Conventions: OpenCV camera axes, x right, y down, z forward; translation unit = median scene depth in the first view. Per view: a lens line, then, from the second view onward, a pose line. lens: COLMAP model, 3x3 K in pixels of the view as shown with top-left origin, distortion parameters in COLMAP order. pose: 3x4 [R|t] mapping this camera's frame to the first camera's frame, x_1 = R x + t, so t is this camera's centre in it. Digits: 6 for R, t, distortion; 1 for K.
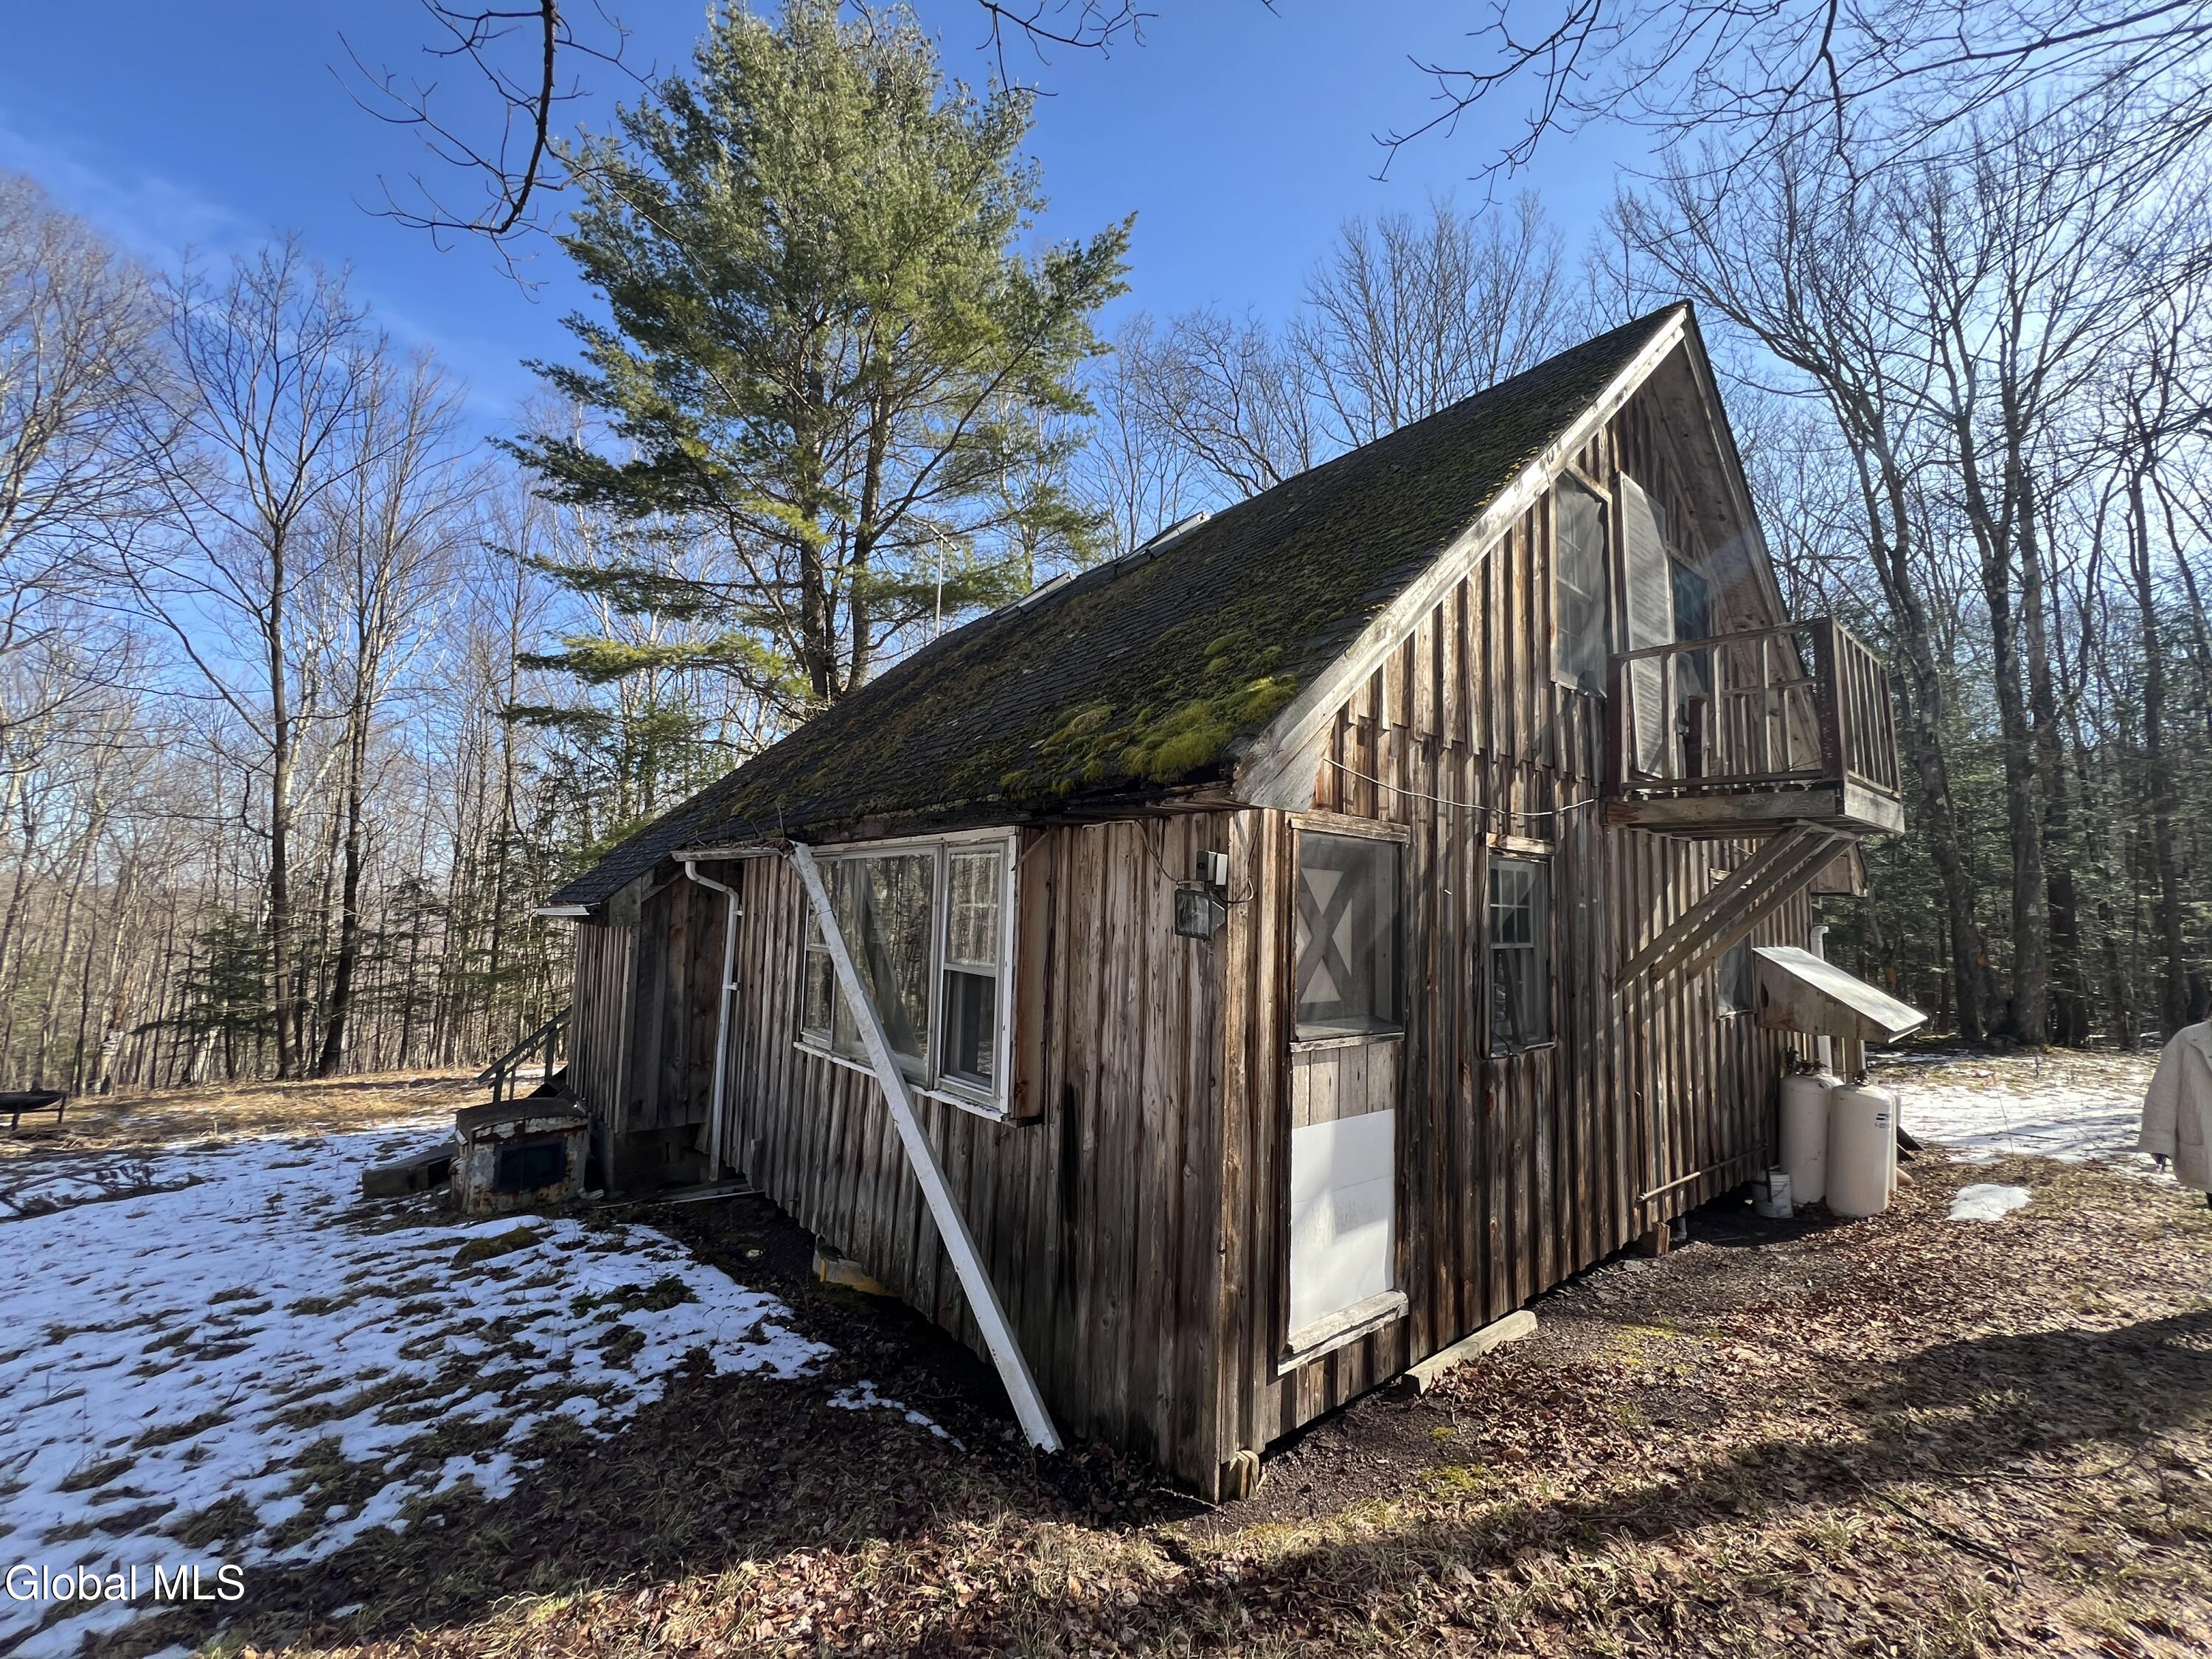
lens RADIAL K [[876.0, 0, 1106.0], [0, 876.0, 829.5], [0, 0, 1]] dist [0.011186, -0.004076]
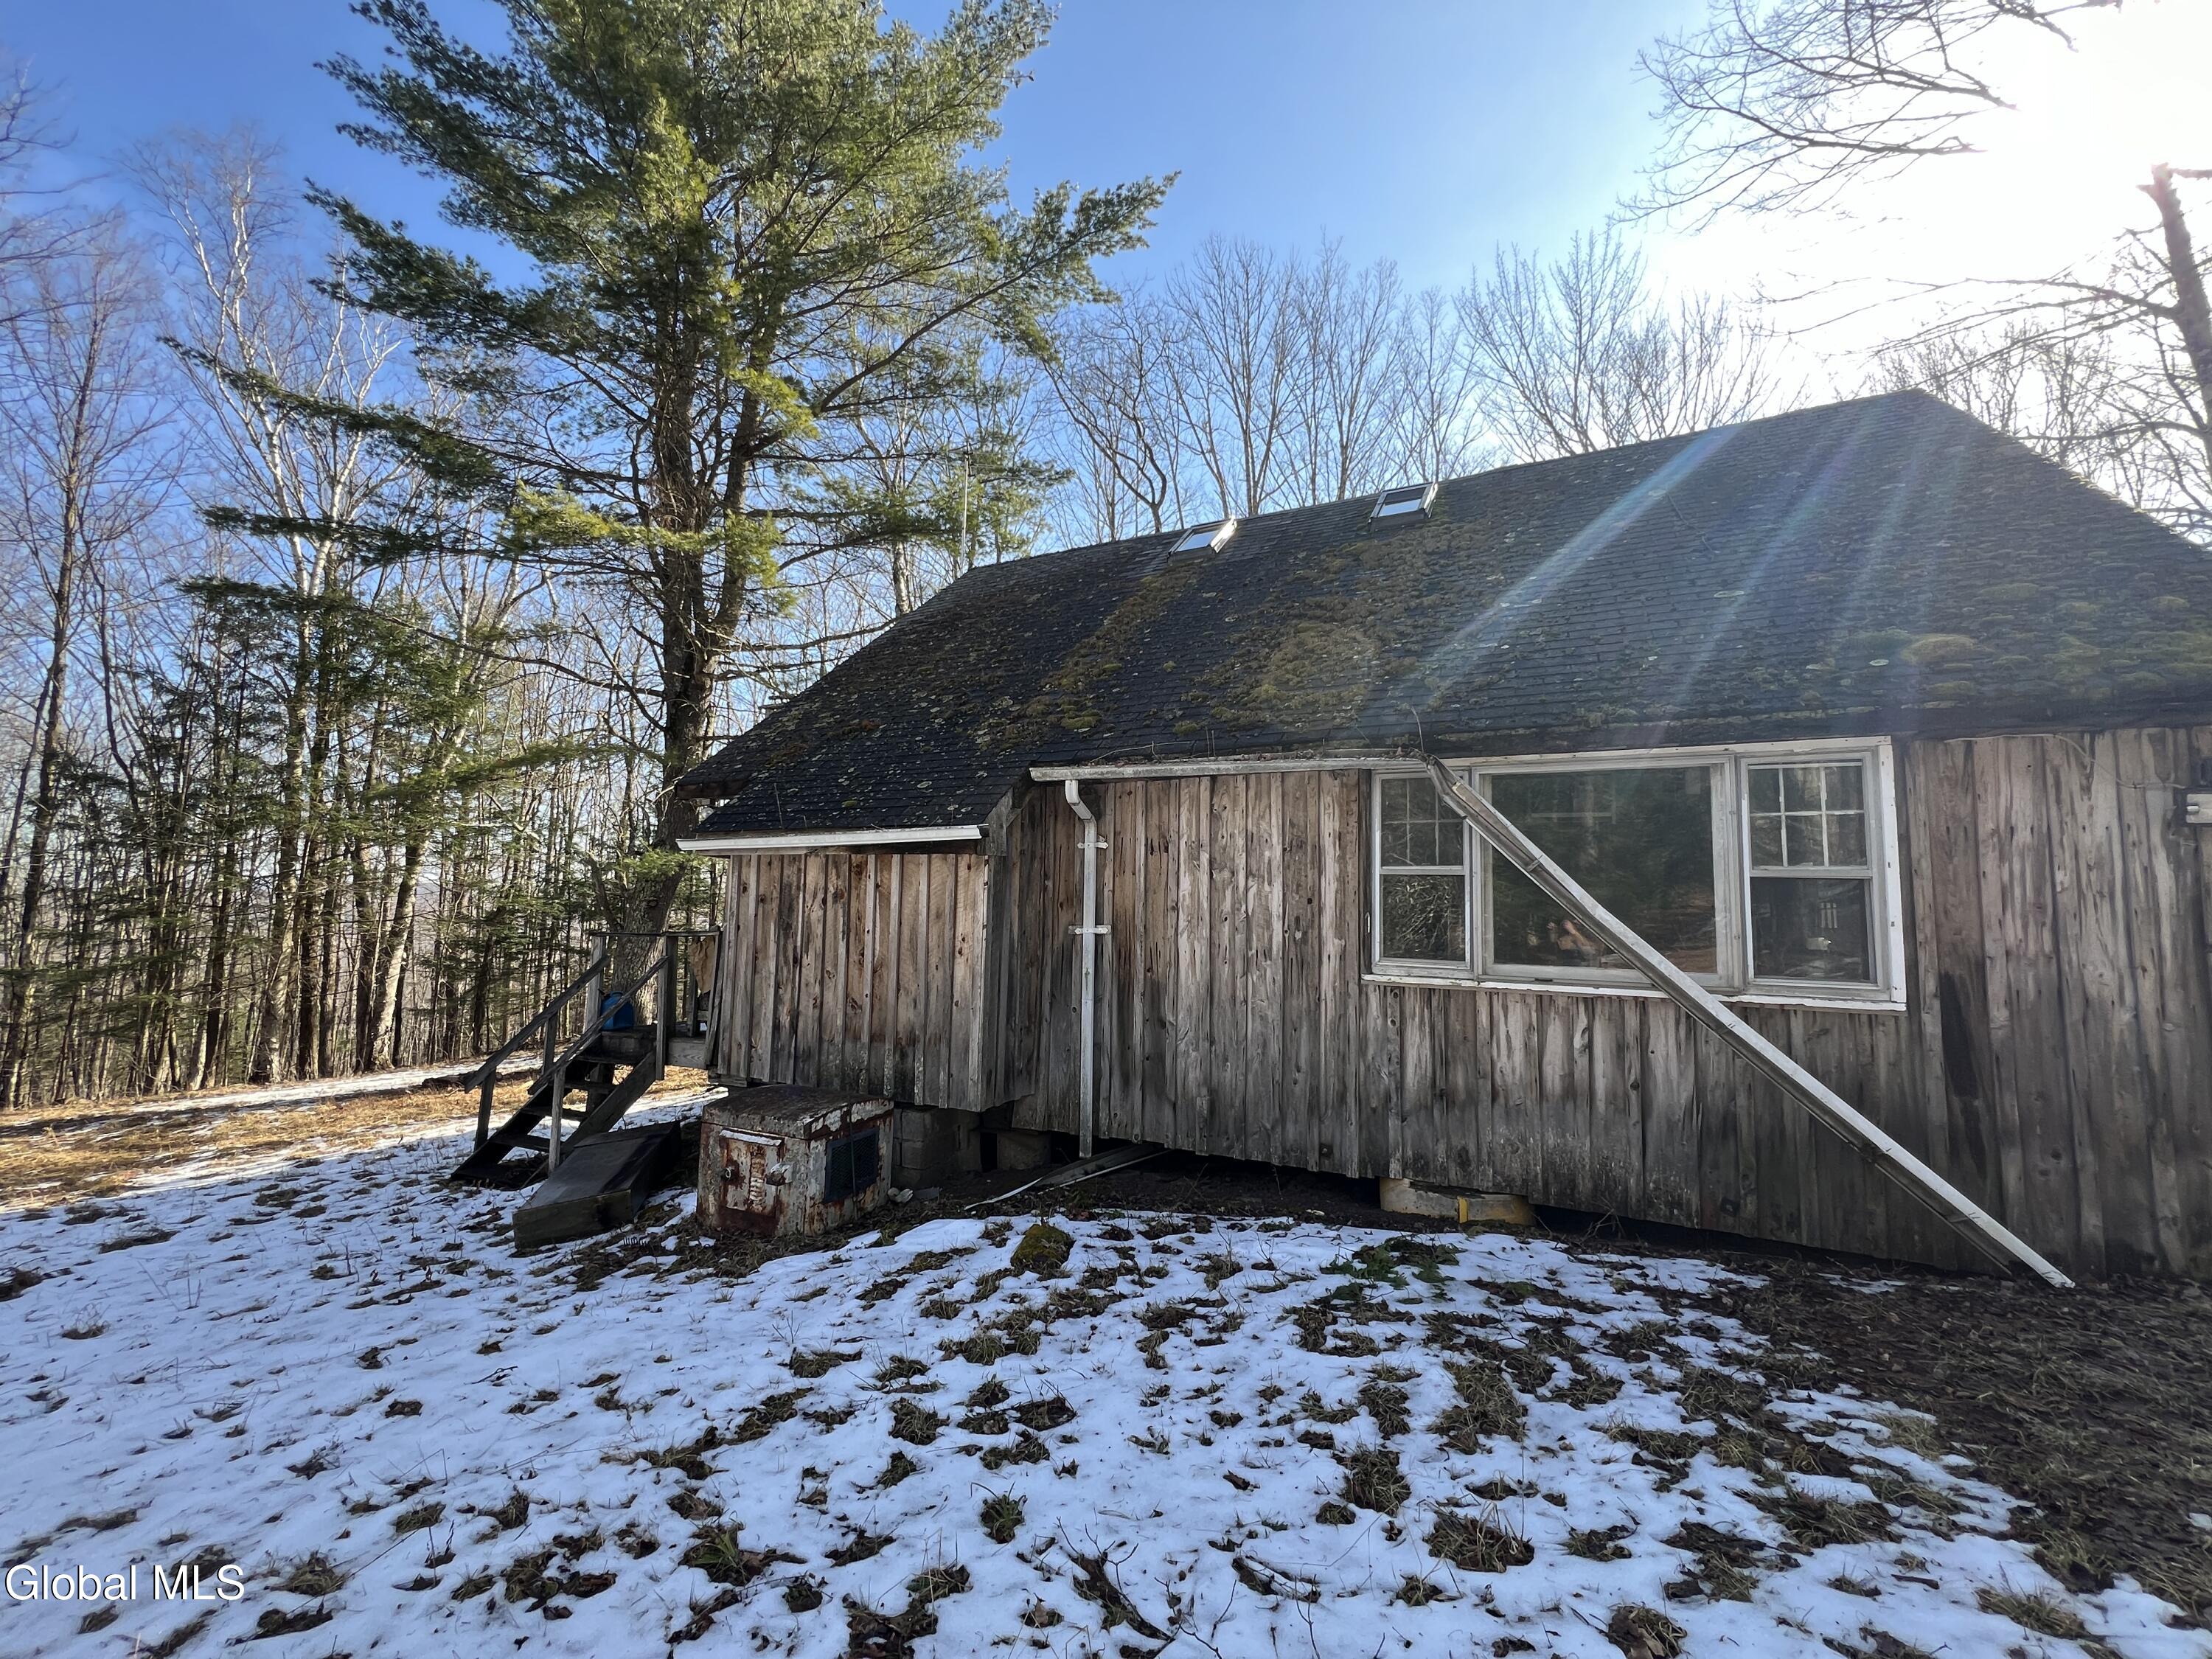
lens RADIAL K [[878.5, 0, 1104.2], [0, 878.5, 814.6], [0, 0, 1]] dist [-0.002437, 0.000107]
pose [[0.920229, 0.038917, 0.389439, -1.188565], [-0.037963, 0.999228, -0.010150, 0.118198], [-0.389534, -0.005444, 0.920996, 0.328875]]
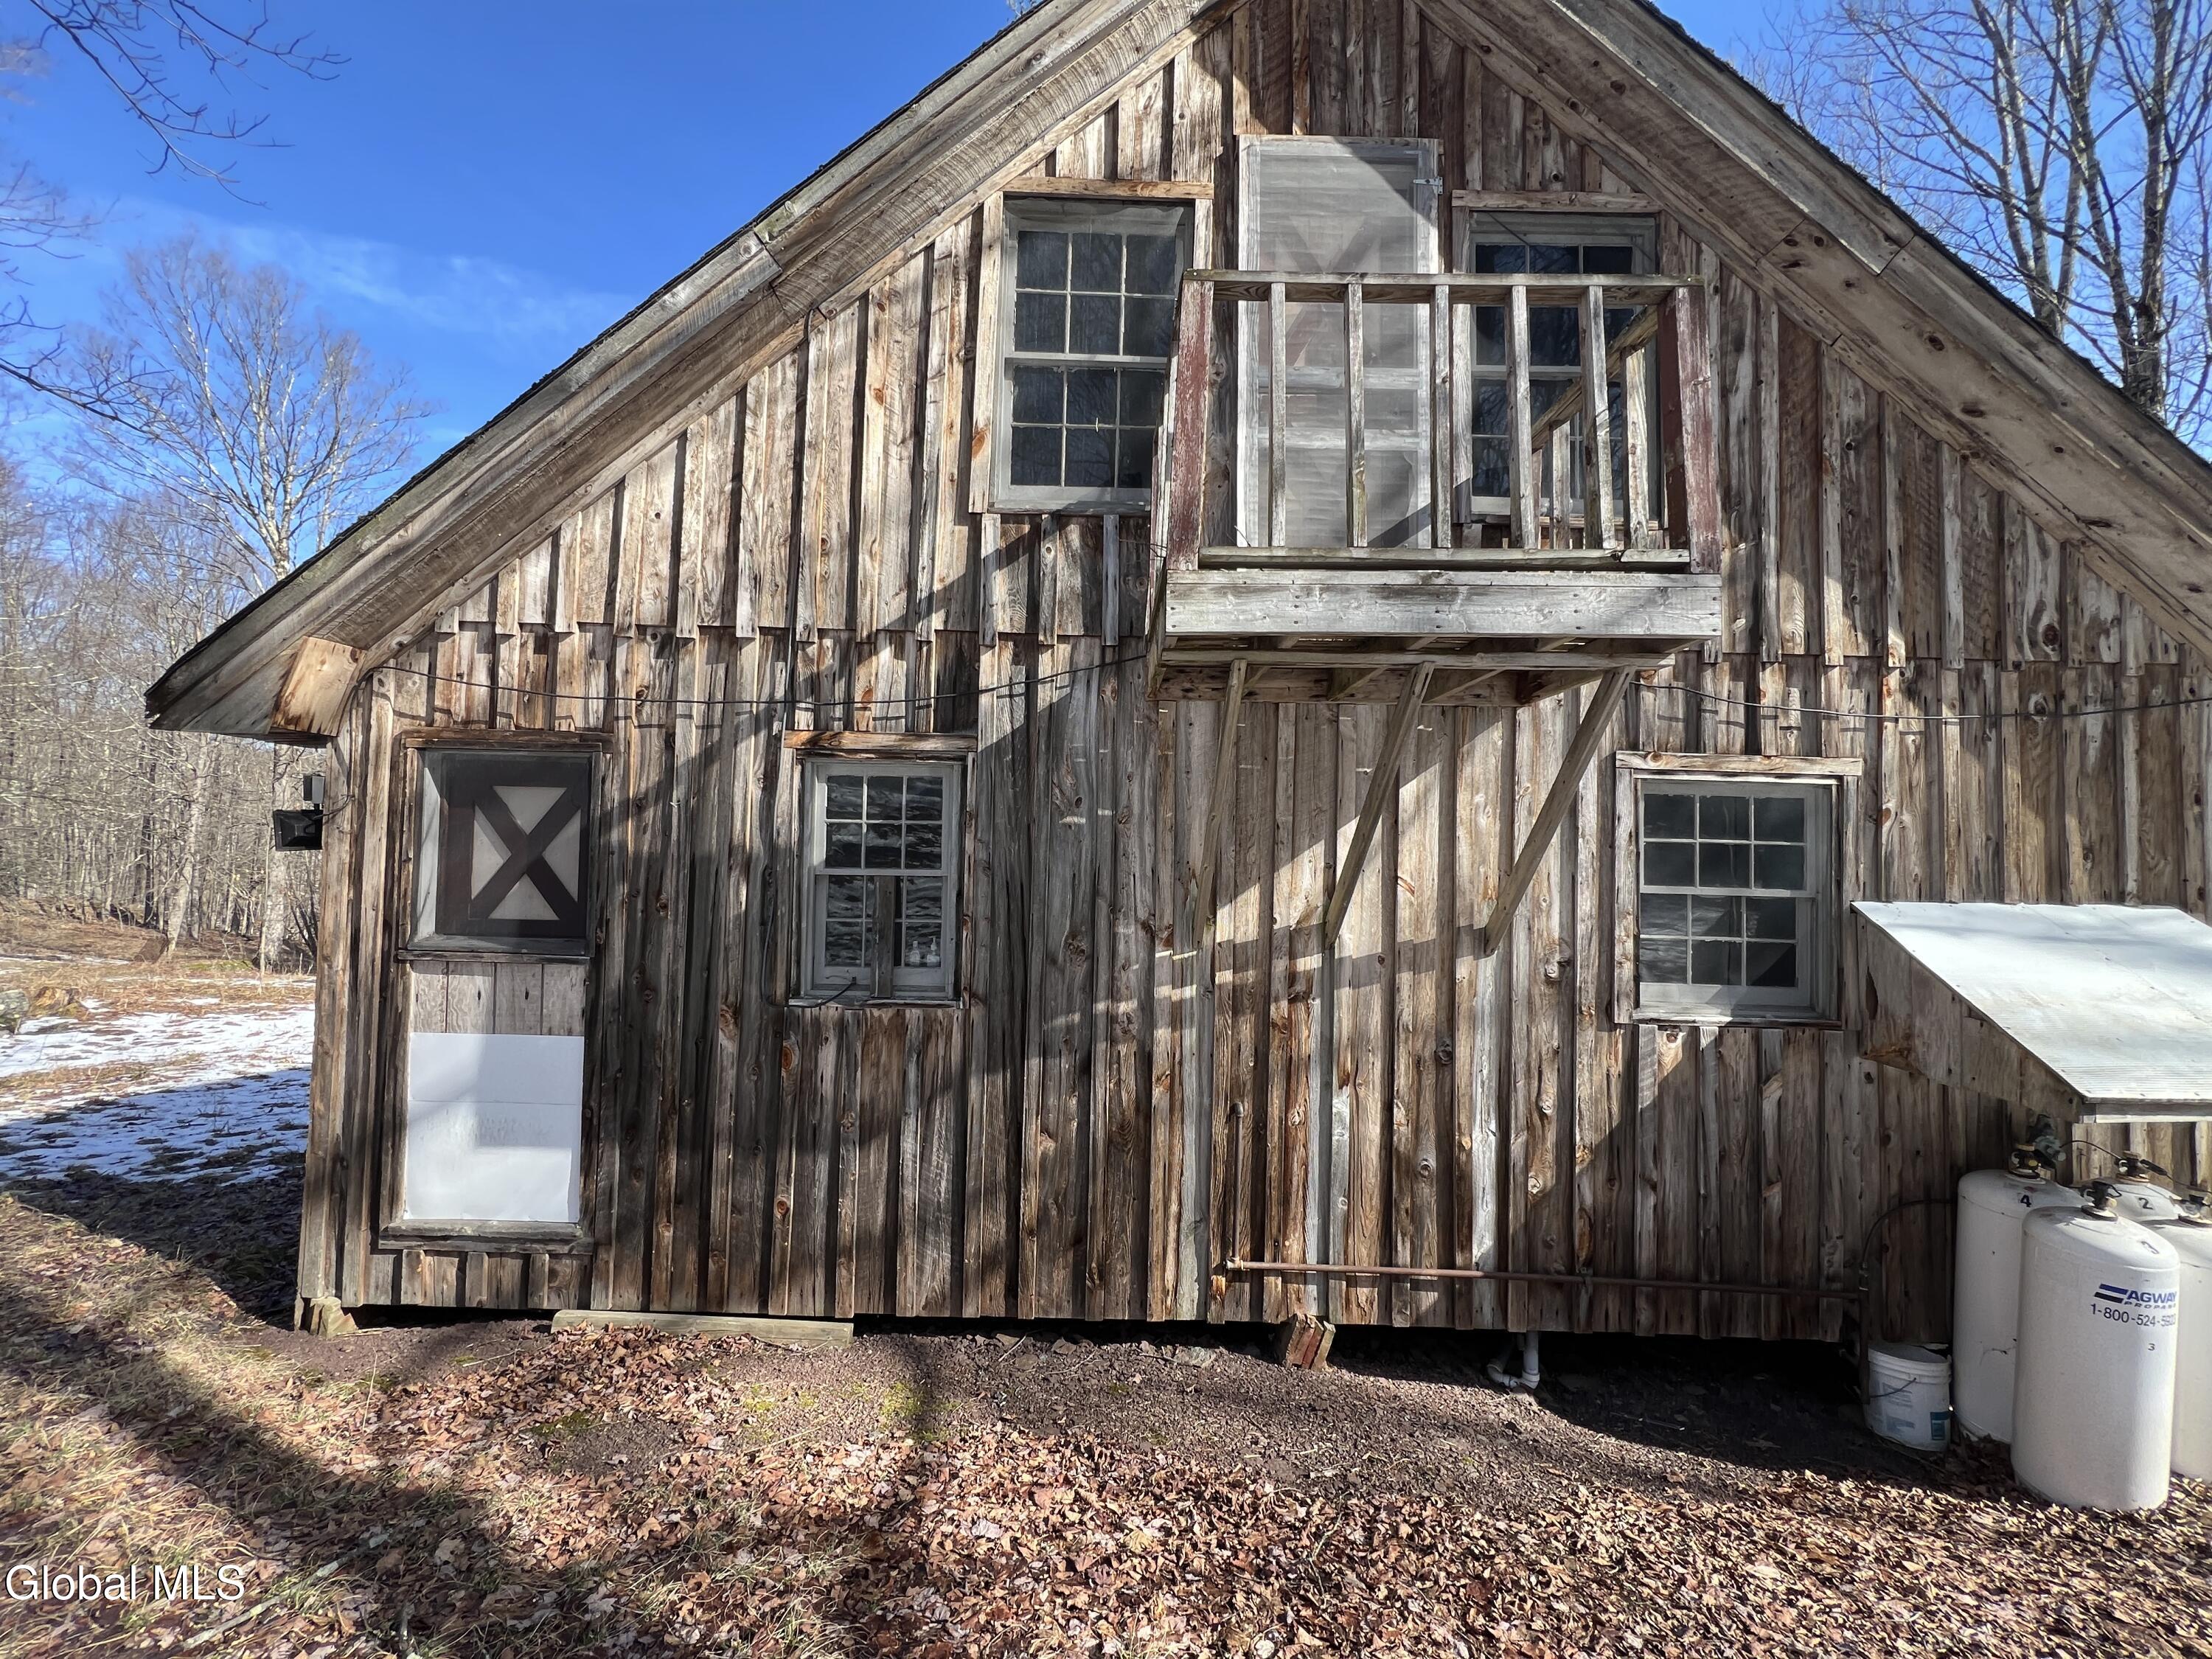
lens RADIAL K [[876.0, 0, 1106.0], [0, 876.0, 829.5], [0, 0, 1]] dist [0.011186, -0.004076]
pose [[0.774649, -0.026413, -0.631840, 1.101765], [0.054801, 0.998173, 0.025460, 0.084024], [0.630013, -0.054348, 0.774681, 0.514264]]
